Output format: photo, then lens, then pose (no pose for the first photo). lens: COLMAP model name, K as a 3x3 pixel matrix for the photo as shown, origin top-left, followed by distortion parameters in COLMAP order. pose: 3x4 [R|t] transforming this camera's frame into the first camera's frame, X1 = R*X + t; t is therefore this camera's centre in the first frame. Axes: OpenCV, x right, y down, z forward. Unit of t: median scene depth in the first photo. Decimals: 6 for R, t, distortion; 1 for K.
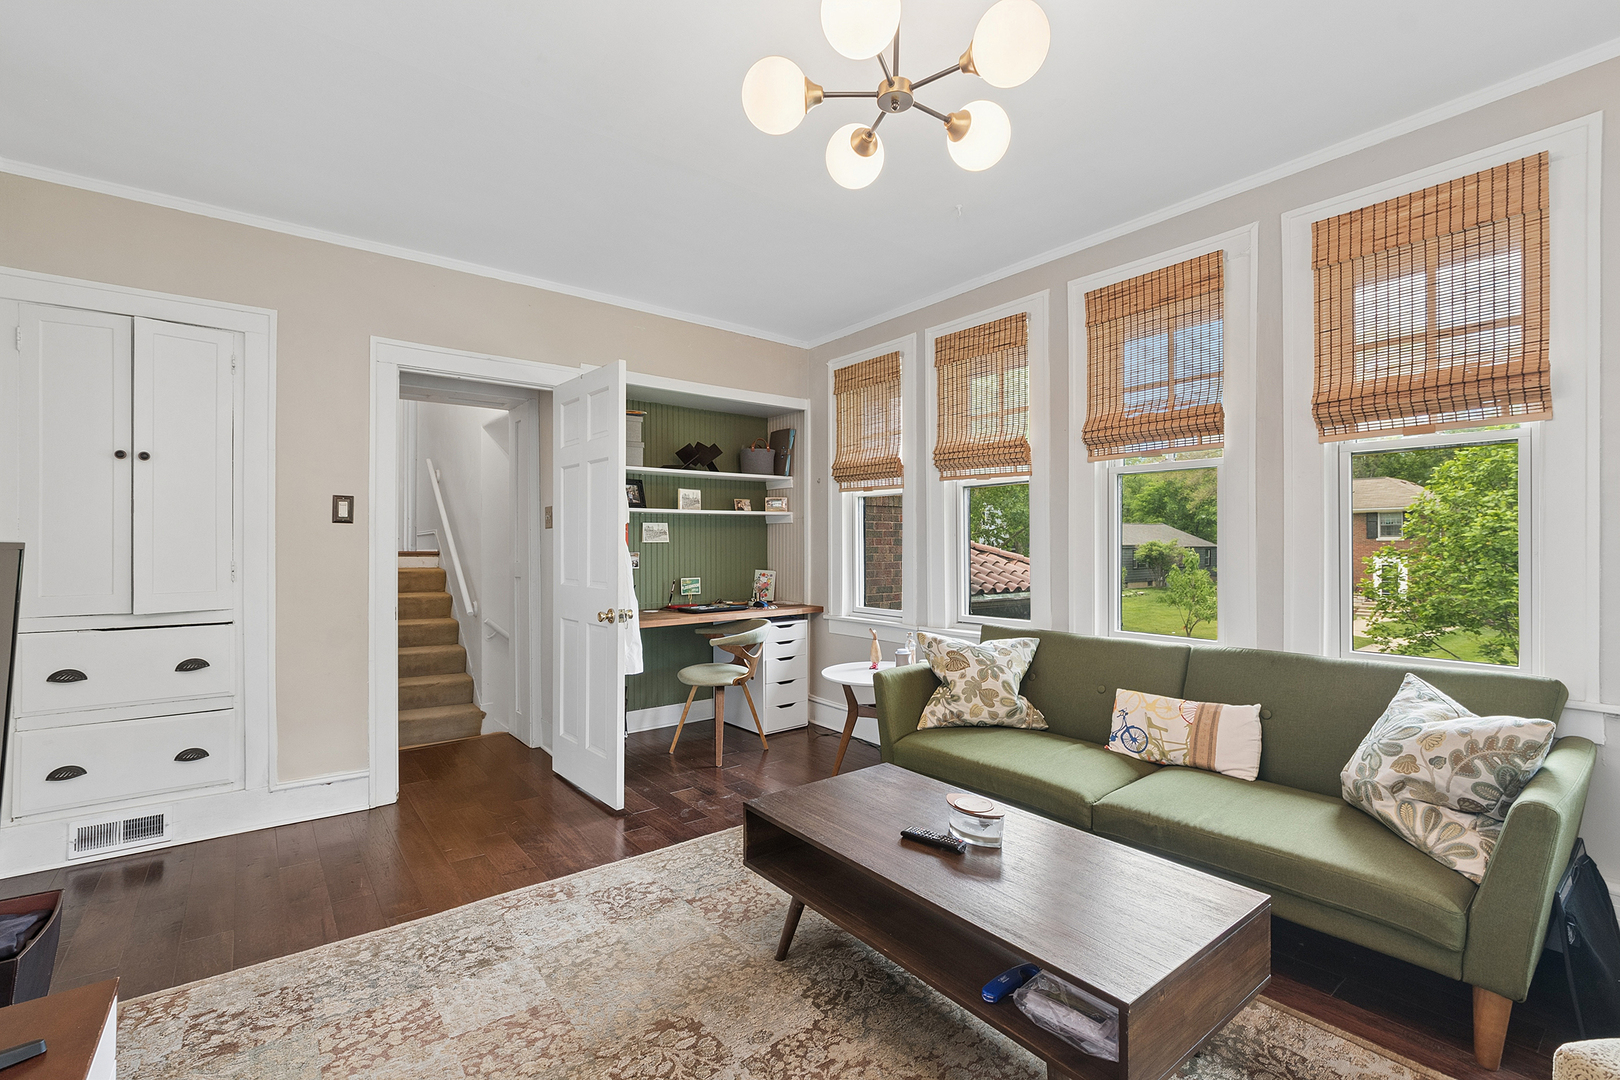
lens RADIAL K [[719.6, 0, 807.0], [0, 719.6, 545.3], [0, 0, 1]] dist [-0.001762, -0.000290]
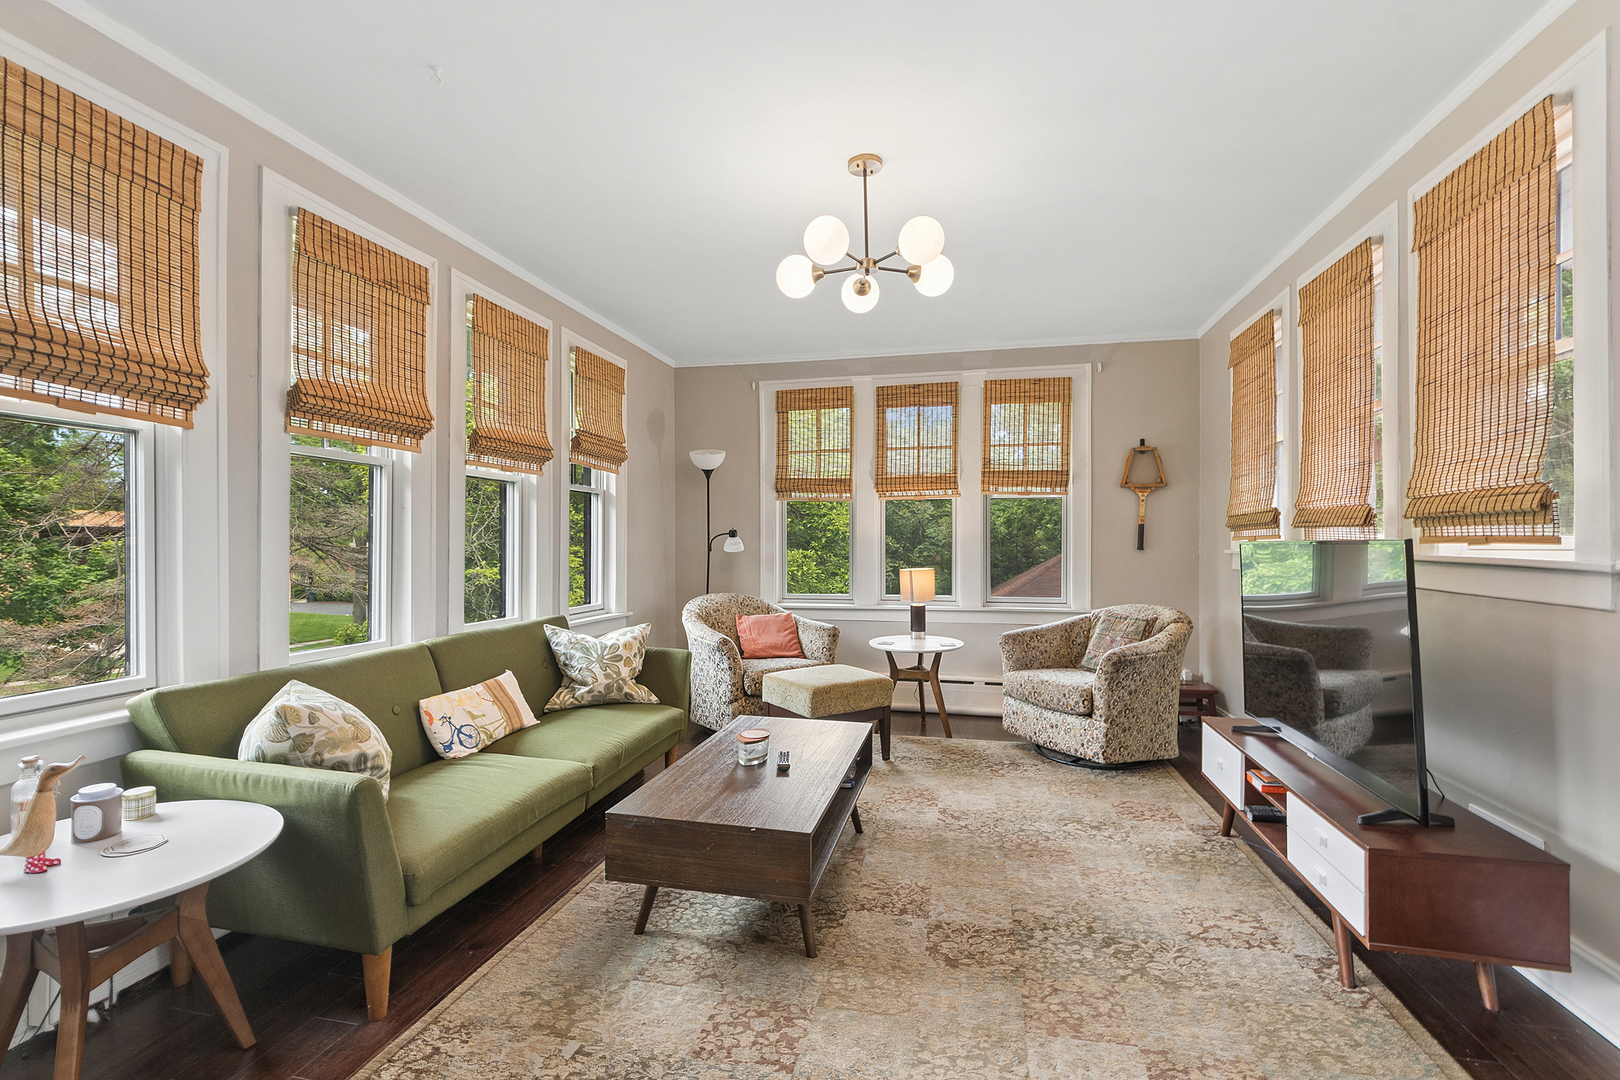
lens RADIAL K [[719.6, 0, 807.0], [0, 719.6, 545.3], [0, 0, 1]] dist [-0.001762, -0.000290]
pose [[-0.632673, 0.001931, 0.774417, -0.623882], [0.003322, 0.999994, 0.000220, 0.002876], [-0.774412, 0.002712, -0.632676, 1.262899]]
